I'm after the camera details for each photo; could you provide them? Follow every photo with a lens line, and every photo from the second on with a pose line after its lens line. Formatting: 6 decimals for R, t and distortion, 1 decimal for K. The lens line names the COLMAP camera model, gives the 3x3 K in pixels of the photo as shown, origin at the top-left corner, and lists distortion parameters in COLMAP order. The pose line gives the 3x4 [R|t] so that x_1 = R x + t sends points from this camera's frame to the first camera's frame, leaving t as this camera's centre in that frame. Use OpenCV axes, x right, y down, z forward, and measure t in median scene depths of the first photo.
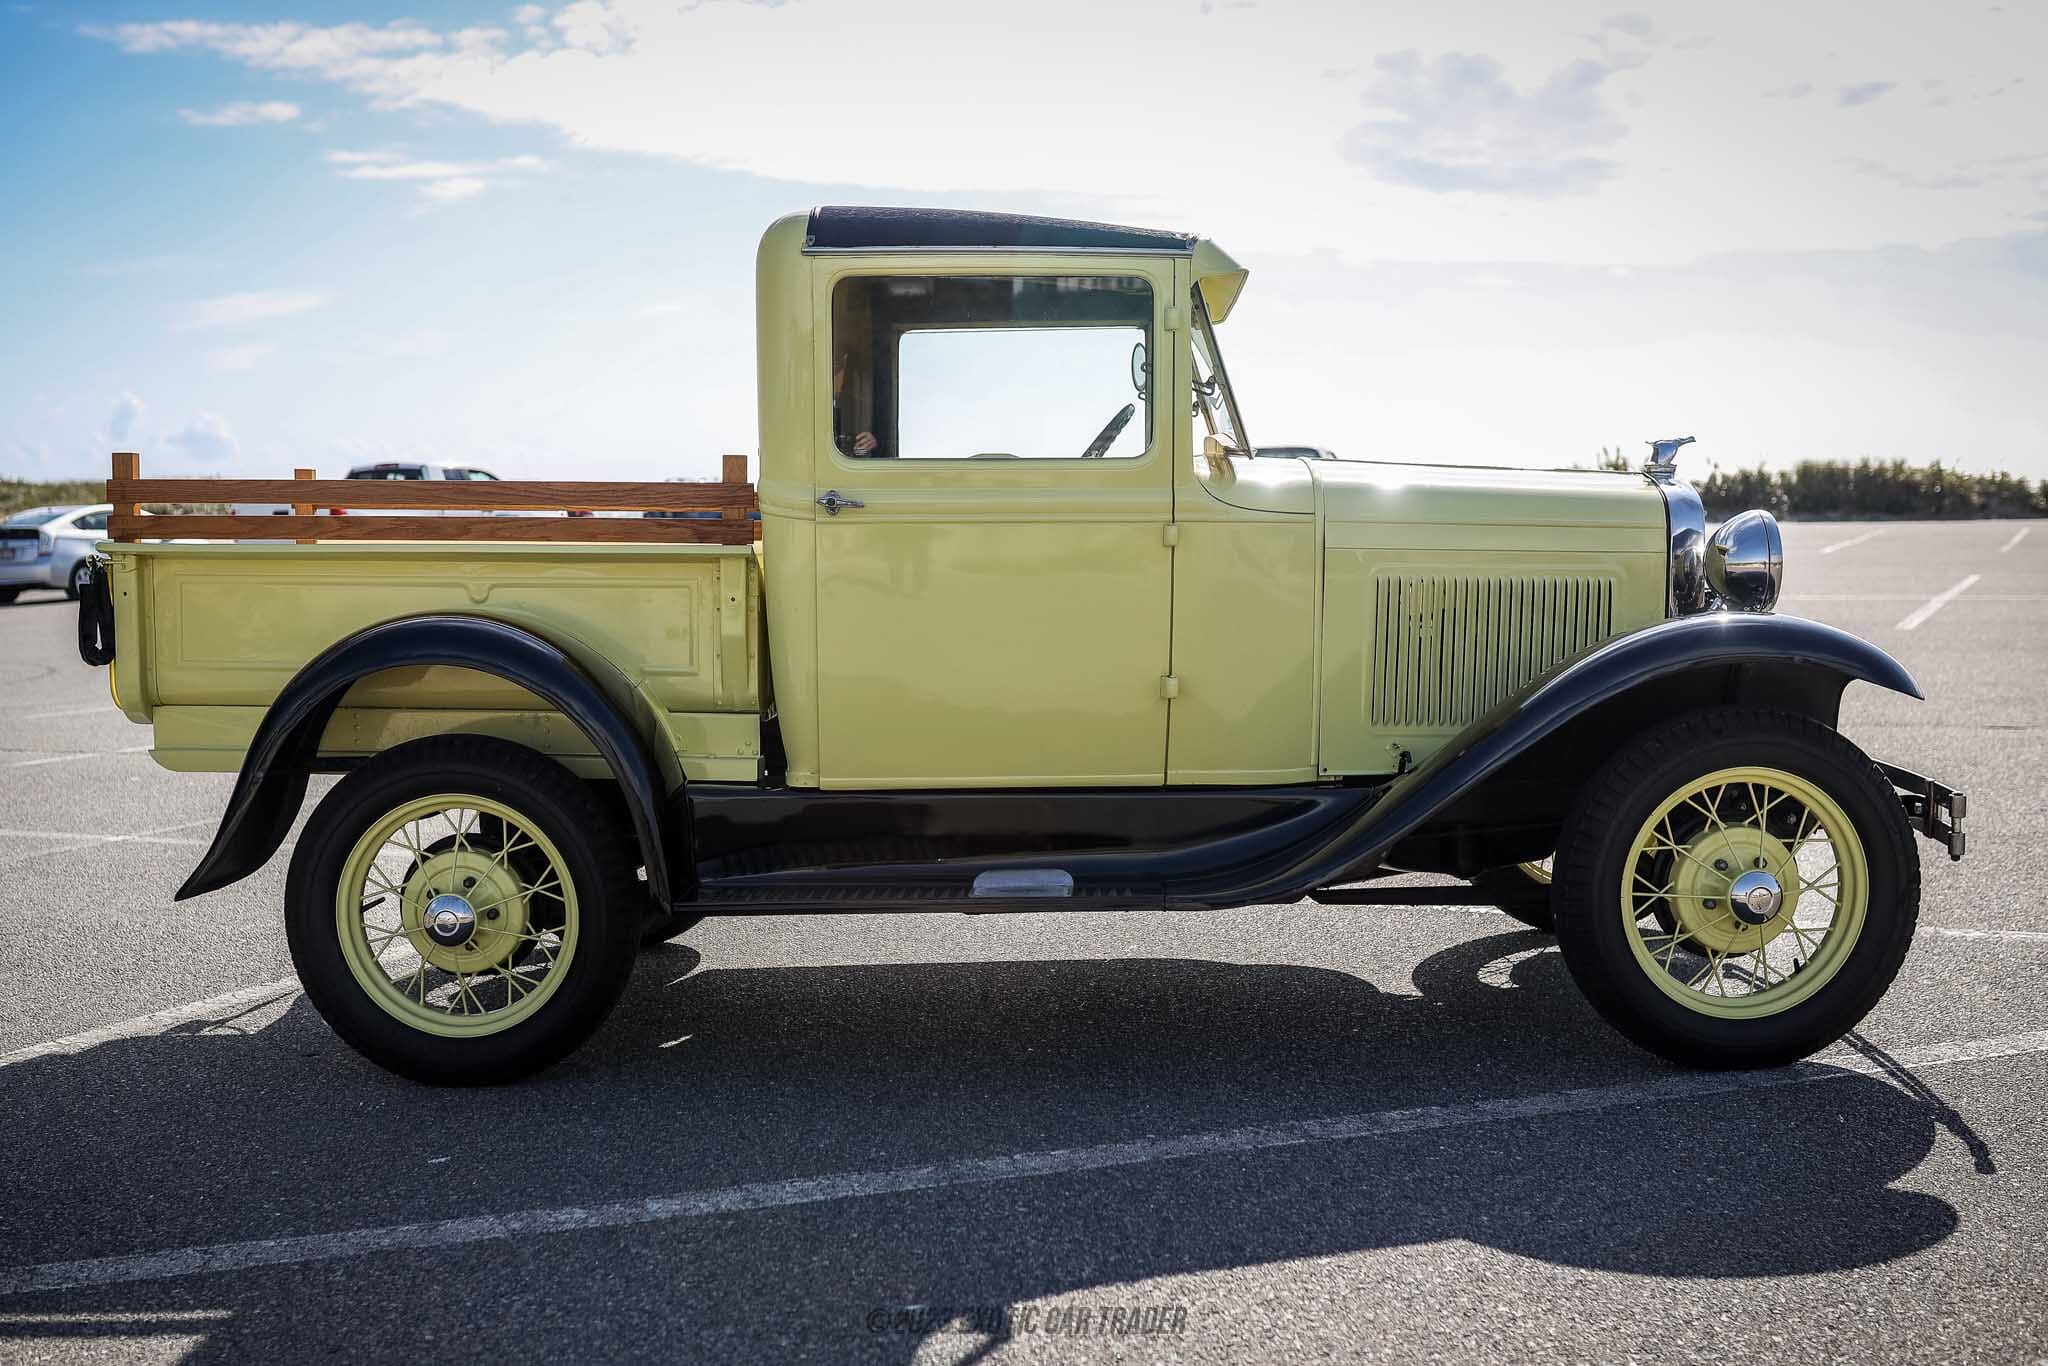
lens RADIAL K [[2147.6, 0, 1017.1], [0, 2147.6, 699.3], [0, 0, 1]] dist [-0.056751, 0.000000]
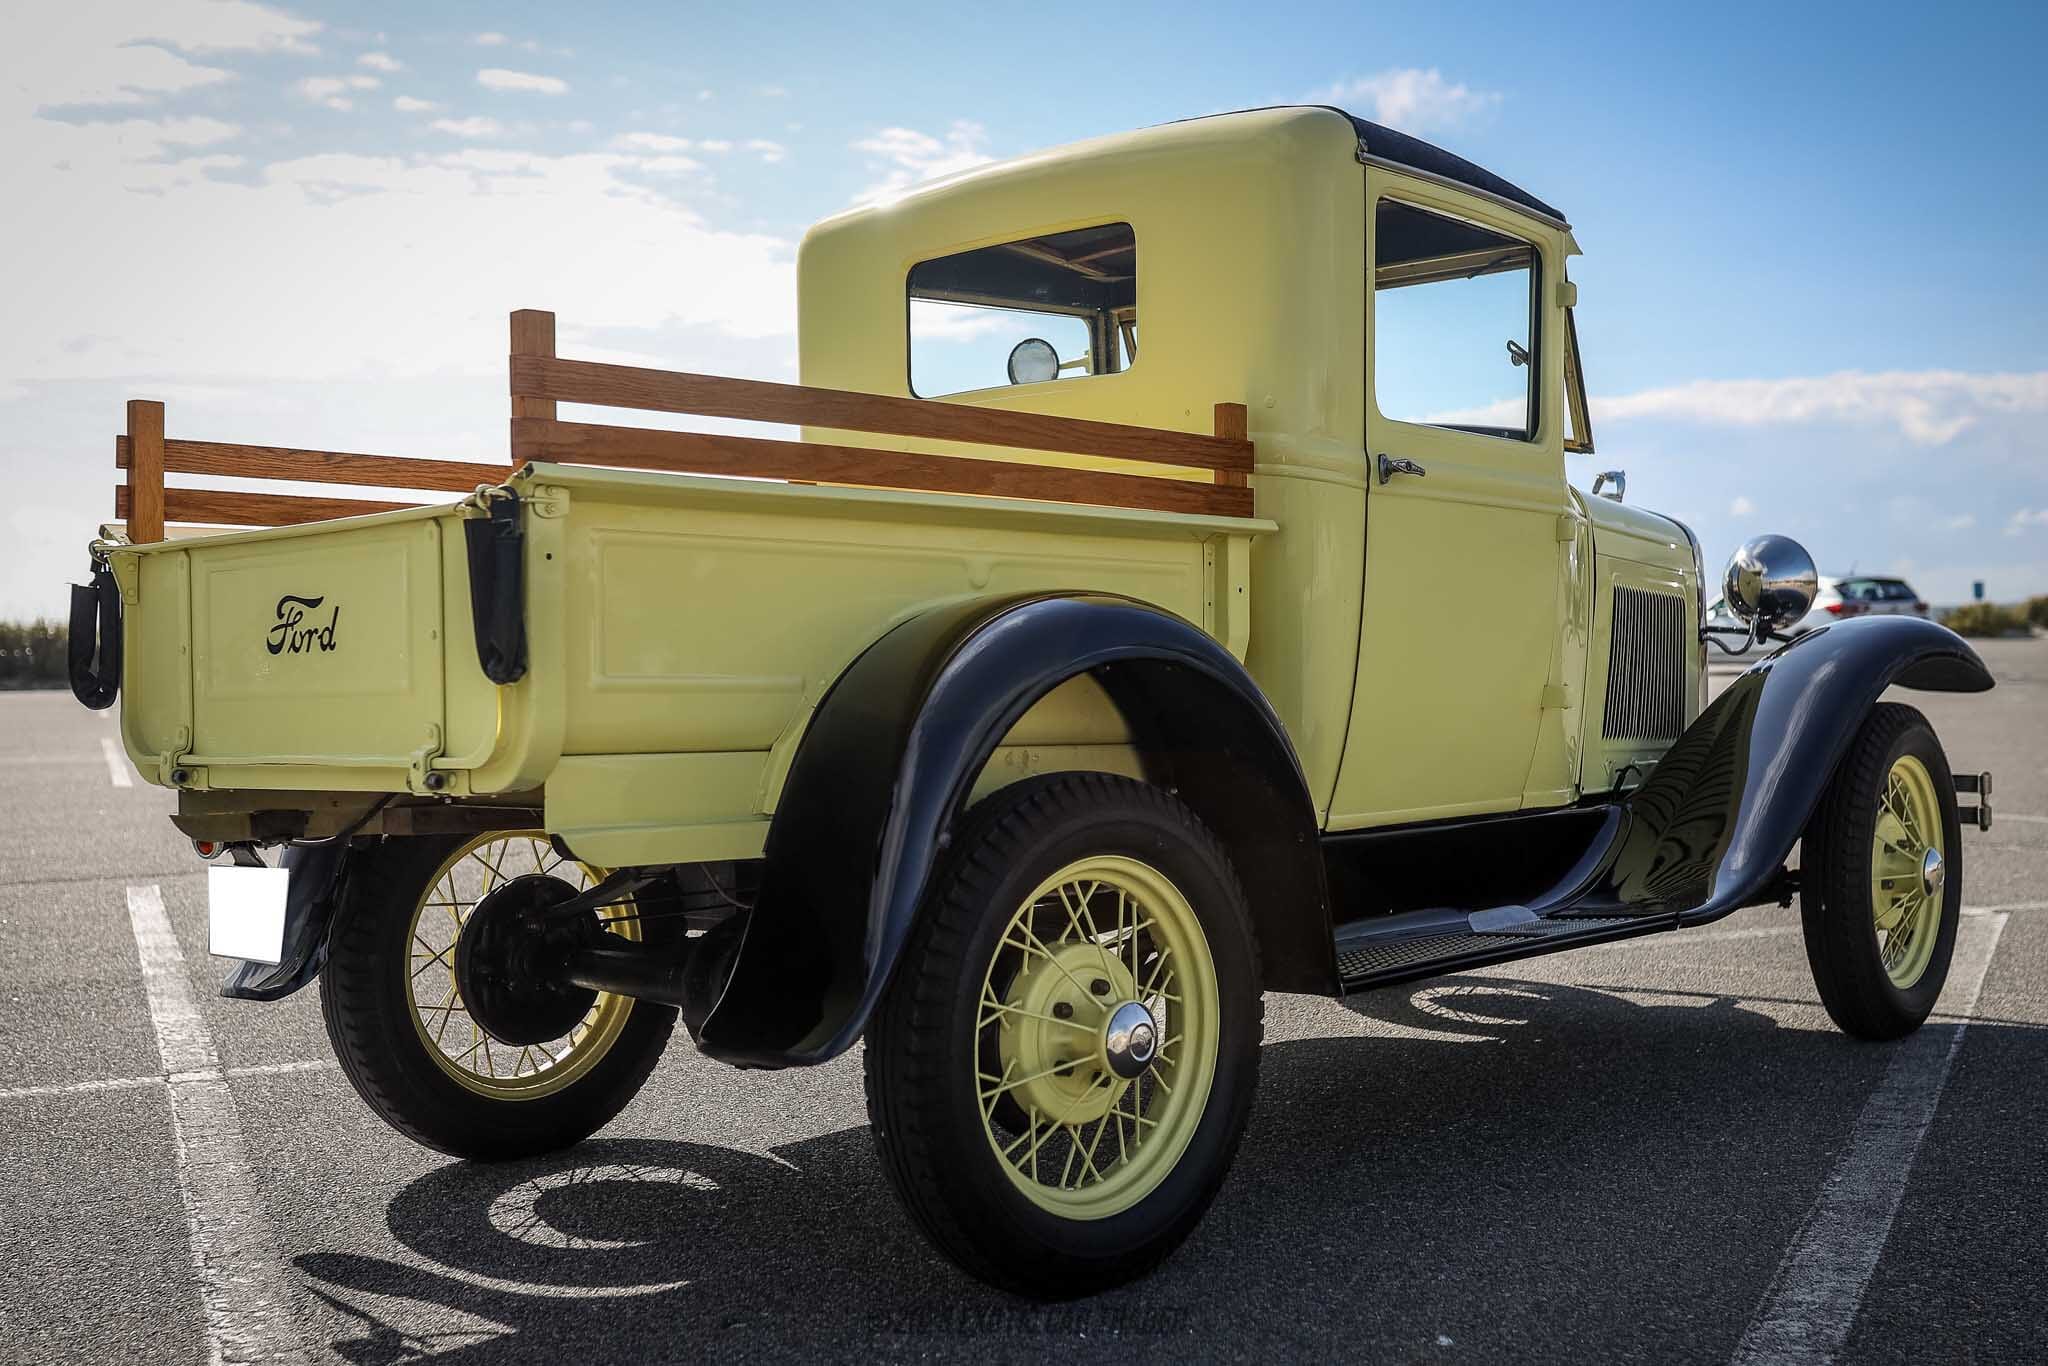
lens RADIAL K [[2488.6, 0, 1037.1], [0, 2488.6, 694.4], [0, 0, 1]] dist [-0.078018, 0.000000]
pose [[0.653865, -0.005902, 0.756588, -0.859418], [0.074035, 0.995670, -0.056217, 0.035291], [-0.752981, 0.092773, 0.651470, 0.483152]]
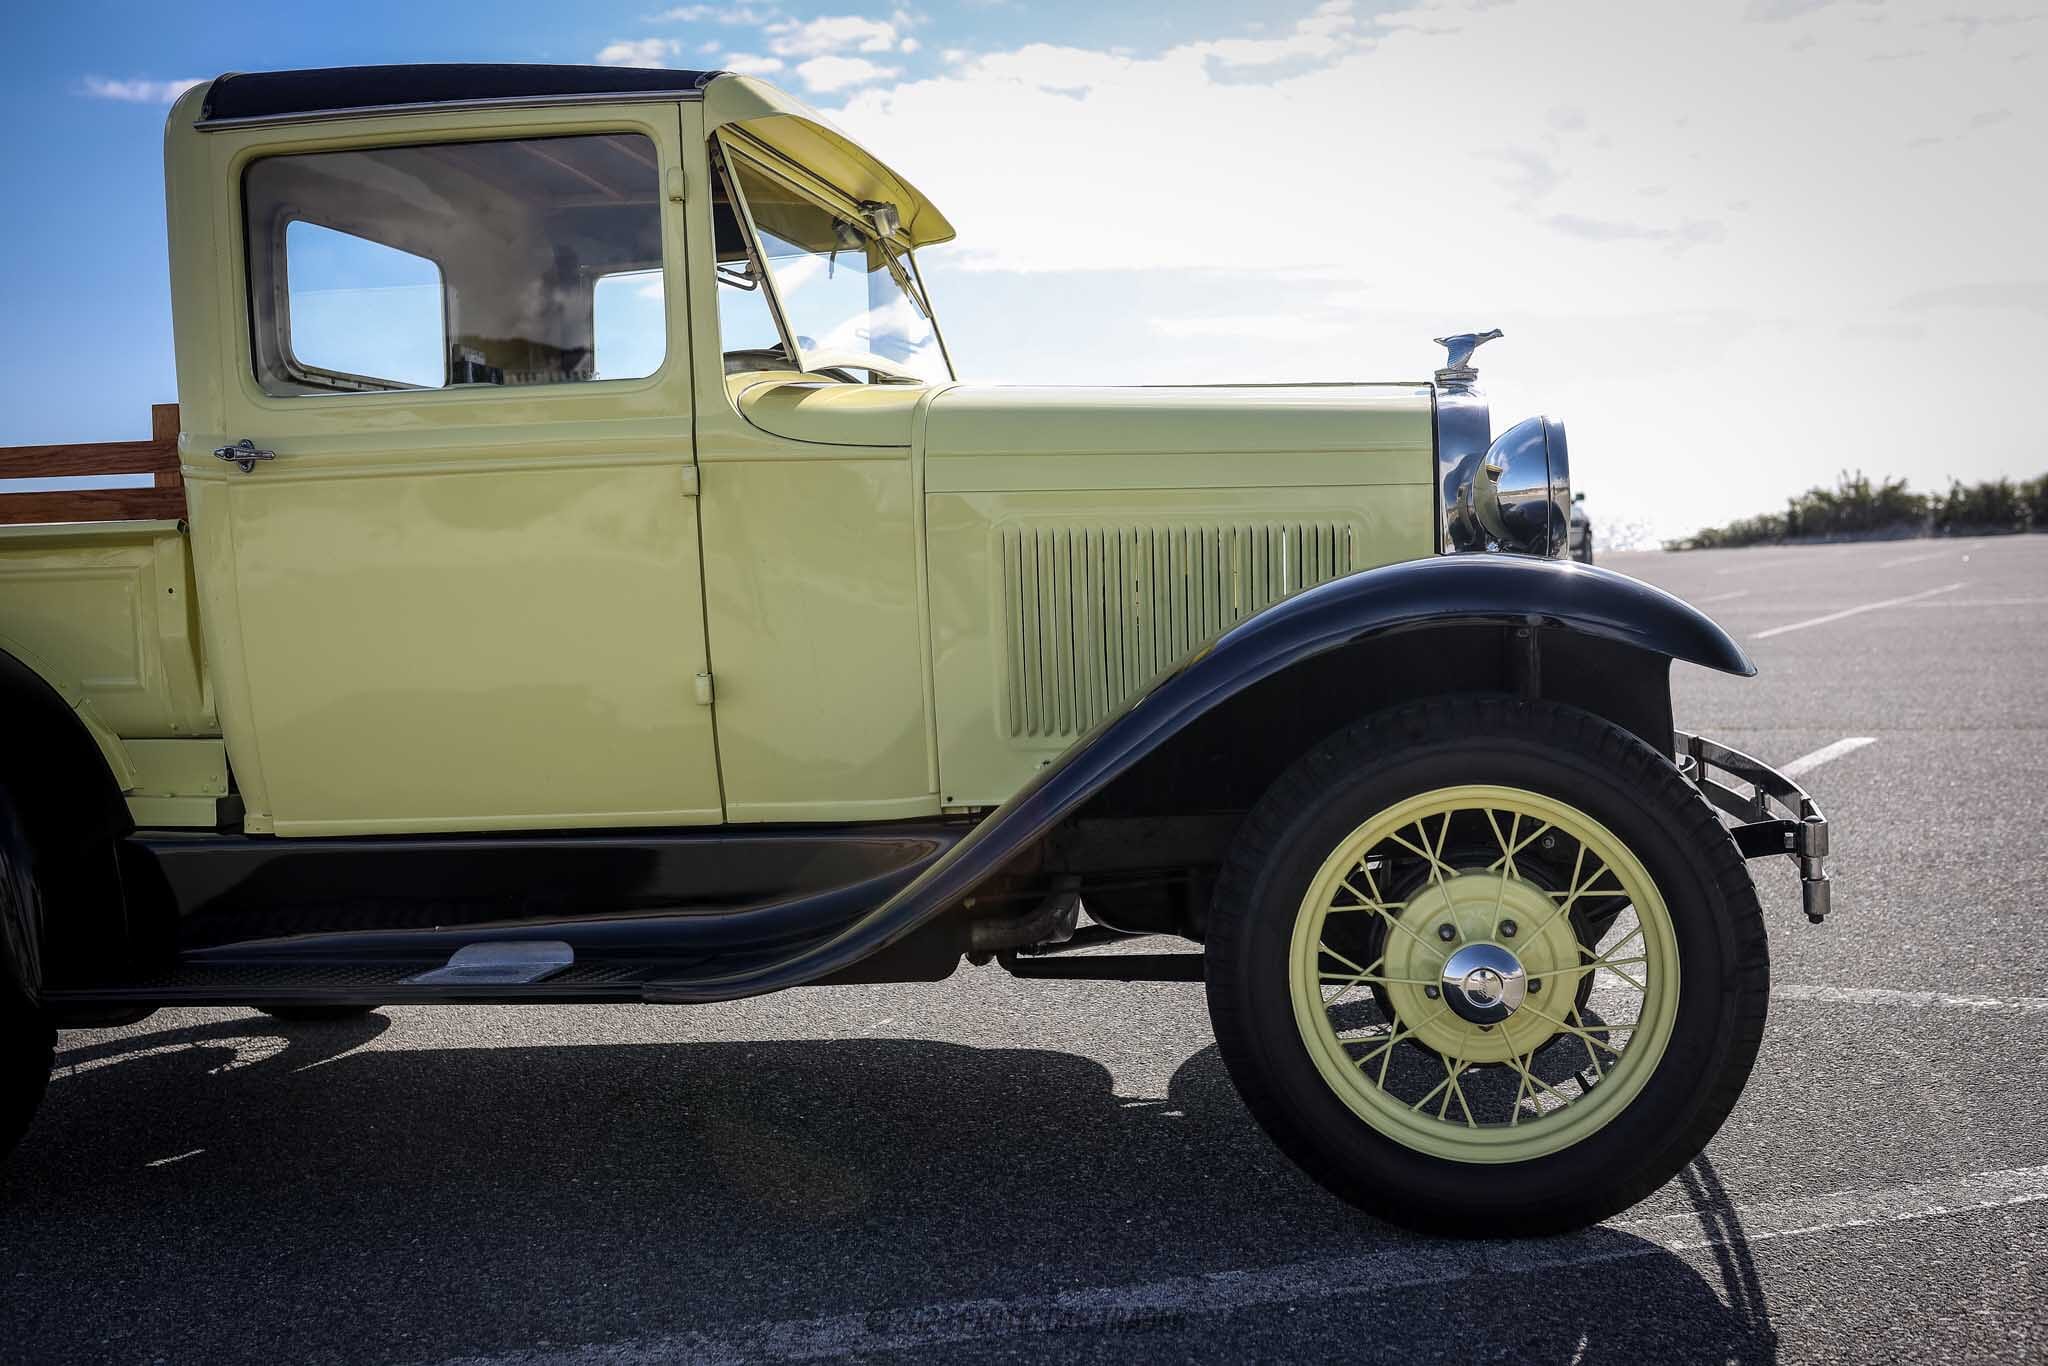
lens RADIAL K [[1980.4, 0, 1016.1], [0, 1980.4, 667.0], [0, 0, 1]] dist [-0.056151, 0.000000]
pose [[0.989328, -0.027158, -0.143154, 0.272714], [0.022424, 0.999150, -0.034577, 0.012272], [0.143971, 0.030998, 0.989096, 0.349697]]
